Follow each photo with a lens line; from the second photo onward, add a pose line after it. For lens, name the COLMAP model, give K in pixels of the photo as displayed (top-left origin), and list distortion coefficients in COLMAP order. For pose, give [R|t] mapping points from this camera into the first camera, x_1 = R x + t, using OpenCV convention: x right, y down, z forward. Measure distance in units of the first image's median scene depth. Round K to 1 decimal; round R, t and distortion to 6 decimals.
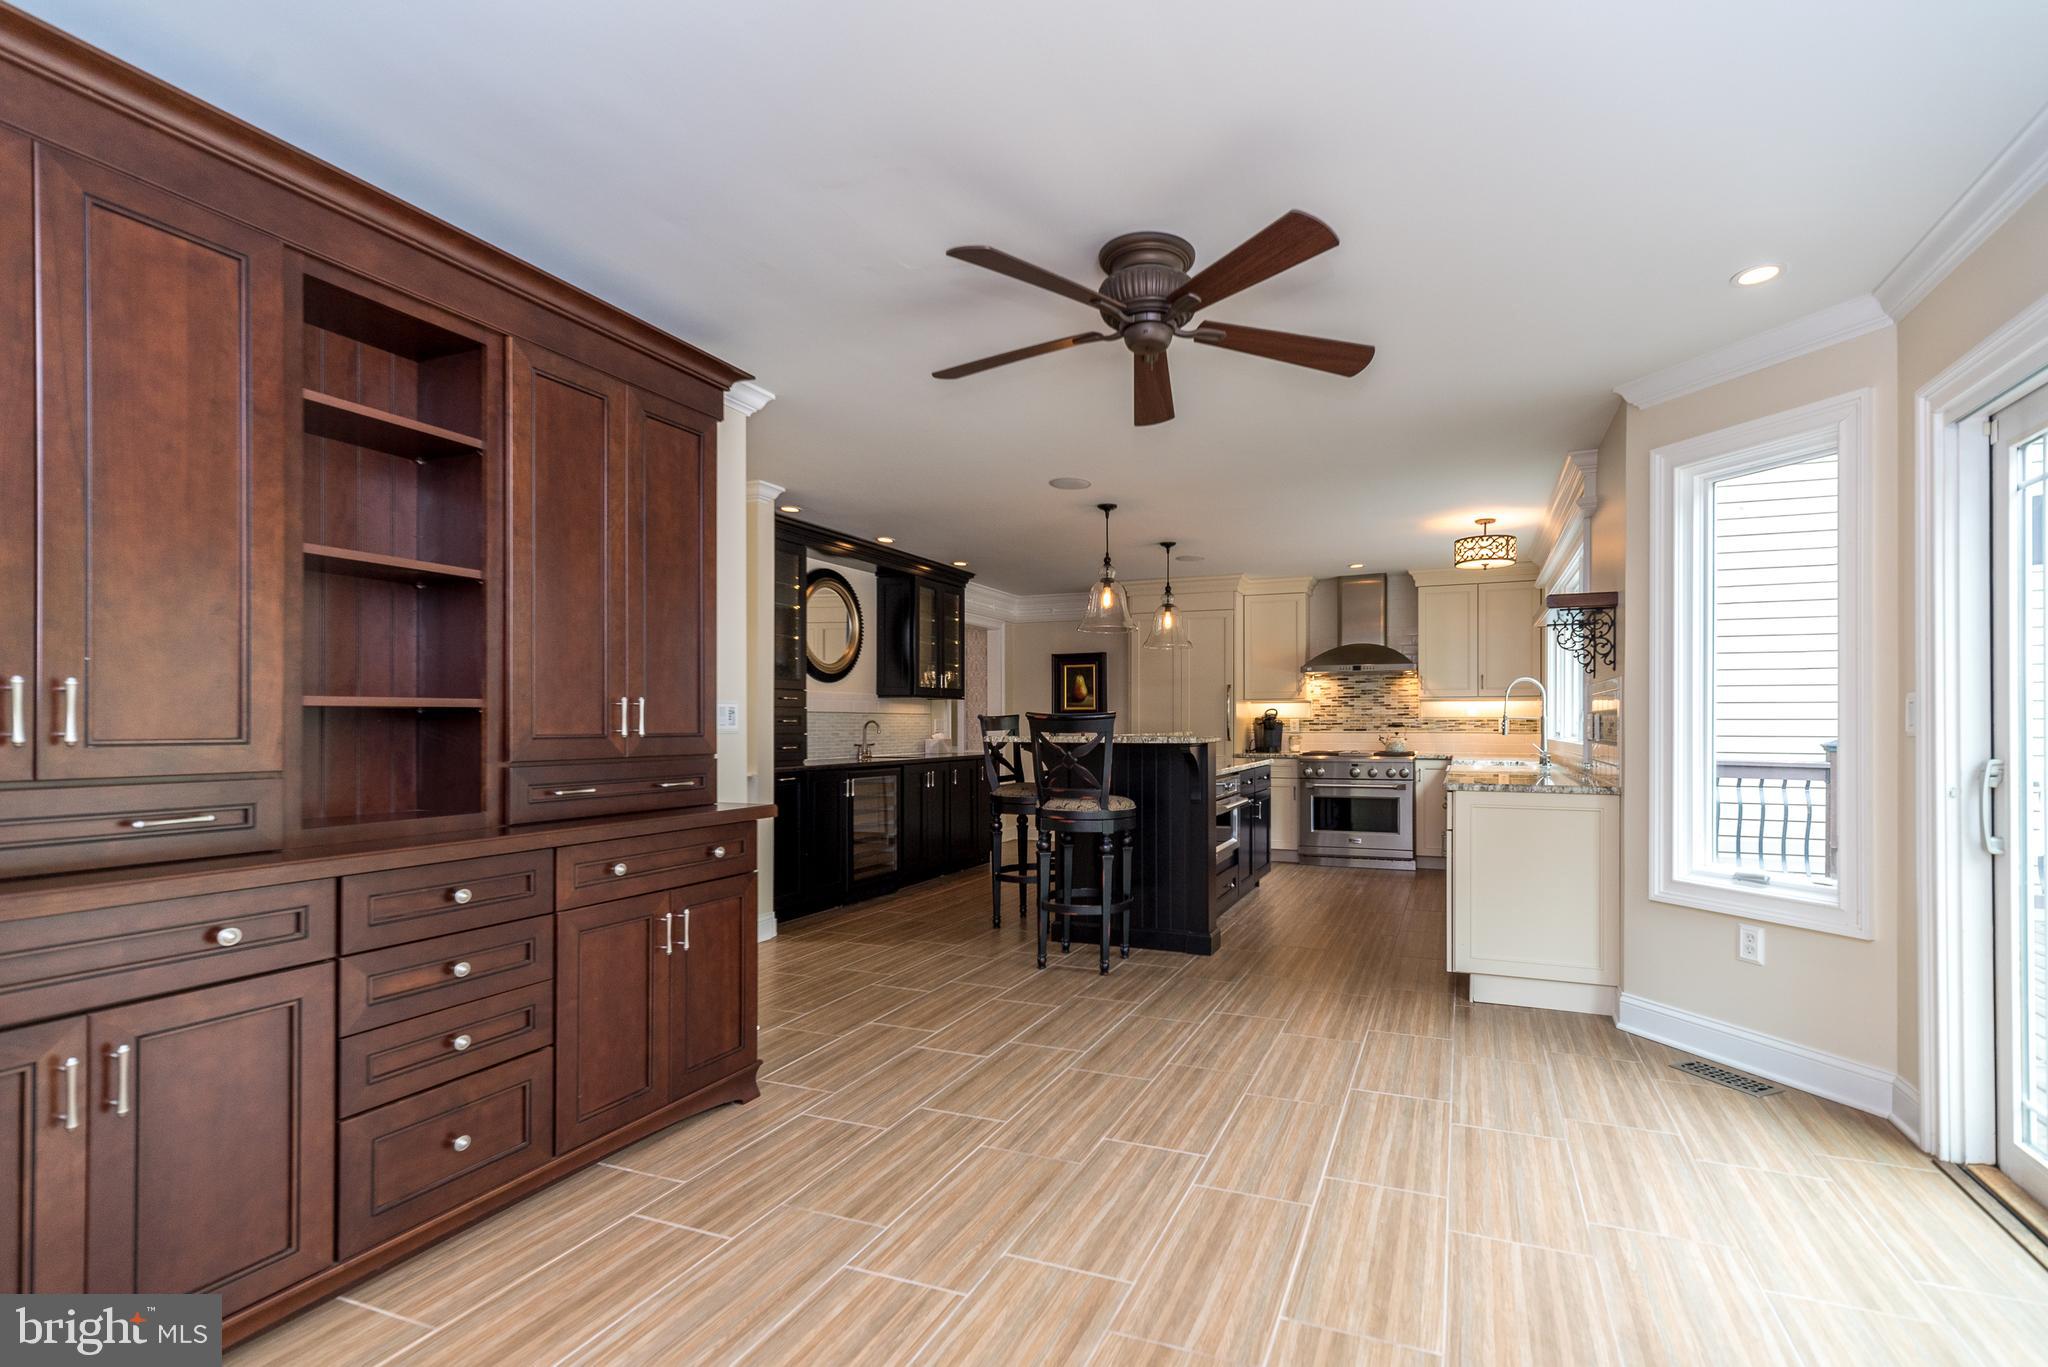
lens RADIAL K [[902.2, 0, 1125.1], [0, 902.2, 739.2], [0, 0, 1]] dist [0.000271, 0.000383]
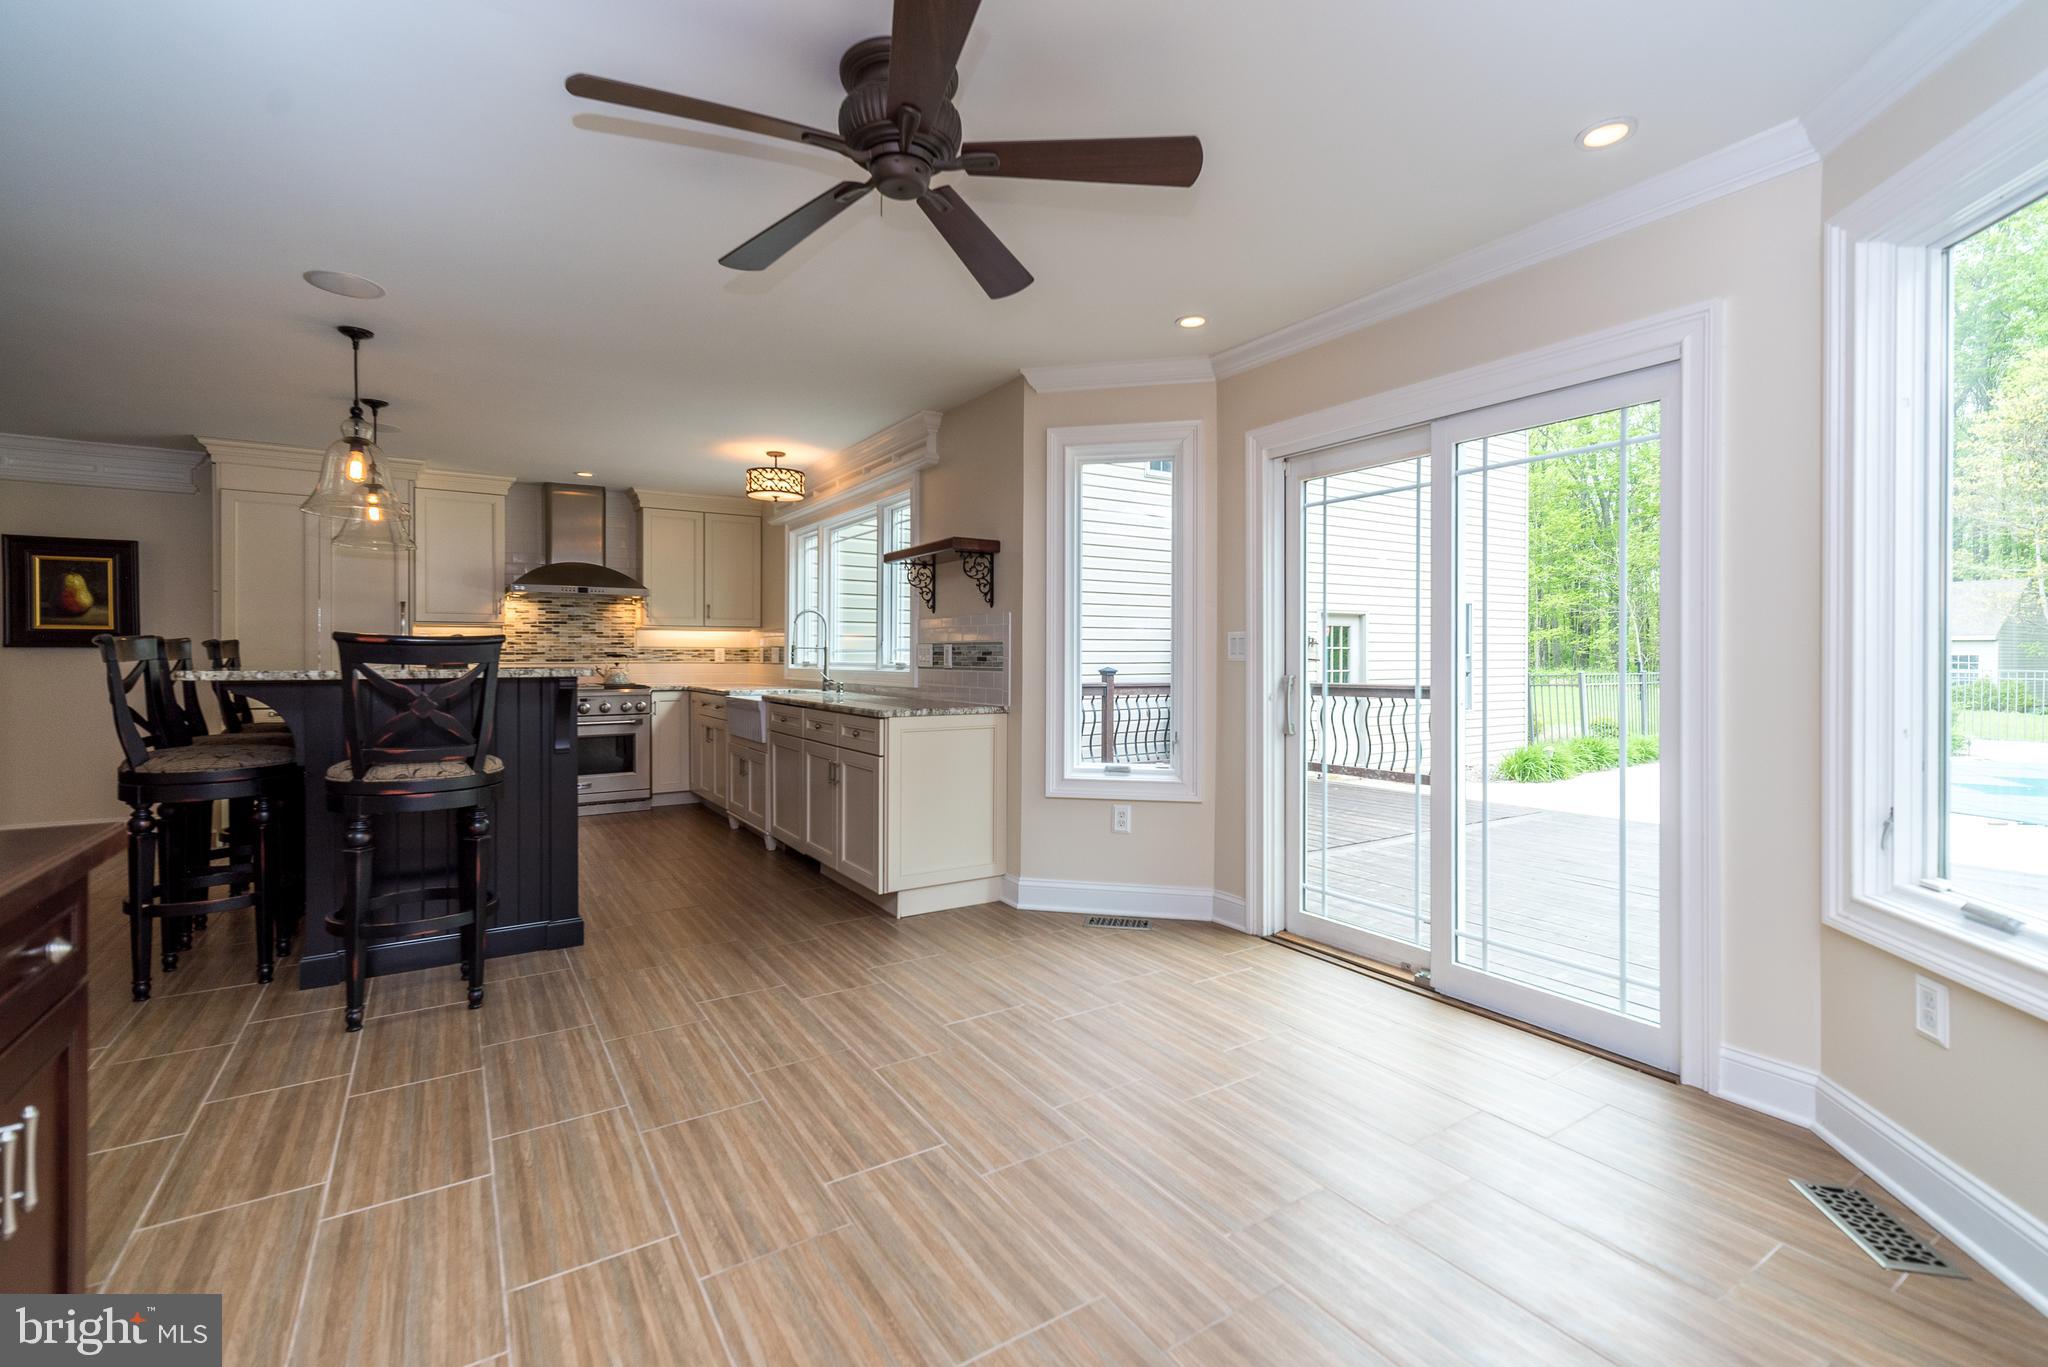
lens RADIAL K [[885.4, 0, 1012.5], [0, 885.4, 676.1], [0, 0, 1]] dist [0.002846, 0.000722]
pose [[0.603167, -0.017214, 0.797429, -0.370638], [0.012049, 0.999850, 0.012470, -0.001241], [-0.797524, 0.002087, 0.603284, 0.289297]]
